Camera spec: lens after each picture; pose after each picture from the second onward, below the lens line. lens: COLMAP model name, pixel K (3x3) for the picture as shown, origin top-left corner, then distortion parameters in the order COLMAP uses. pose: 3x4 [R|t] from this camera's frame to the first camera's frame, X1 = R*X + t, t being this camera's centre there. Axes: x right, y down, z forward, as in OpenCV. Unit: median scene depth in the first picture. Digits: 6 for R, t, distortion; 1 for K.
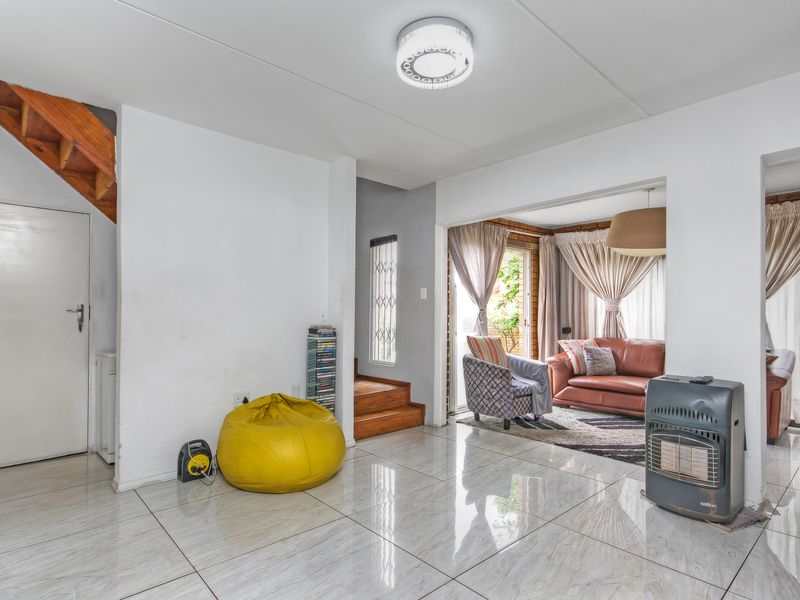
lens RADIAL K [[424.1, 0, 400.0], [0, 424.1, 300.0], [0, 0, 1]] dist [0.010635, -0.000579]
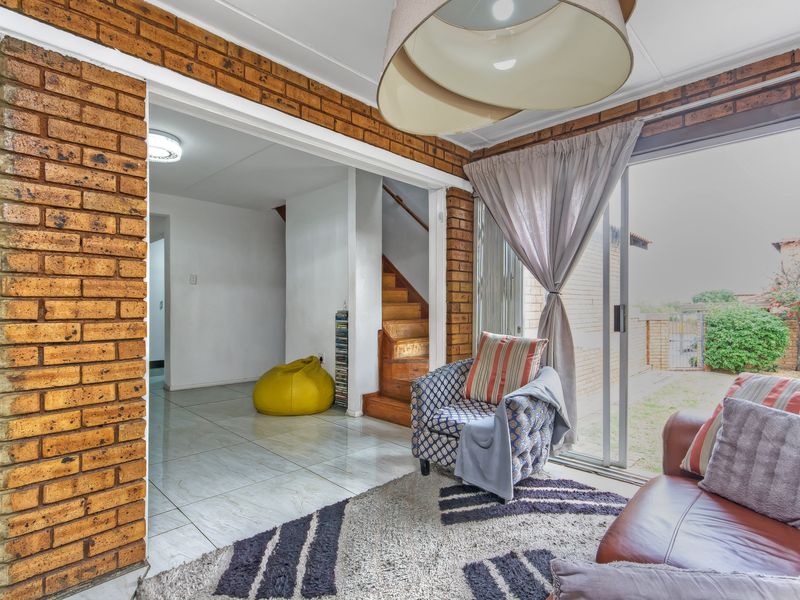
lens RADIAL K [[424.1, 0, 400.0], [0, 424.1, 300.0], [0, 0, 1]] dist [0.010635, -0.000579]
pose [[0.051839, -0.019610, -0.998463, 0.901366], [0.013177, 0.999734, -0.018951, 0.044237], [0.998569, -0.012174, 0.052084, 0.916012]]
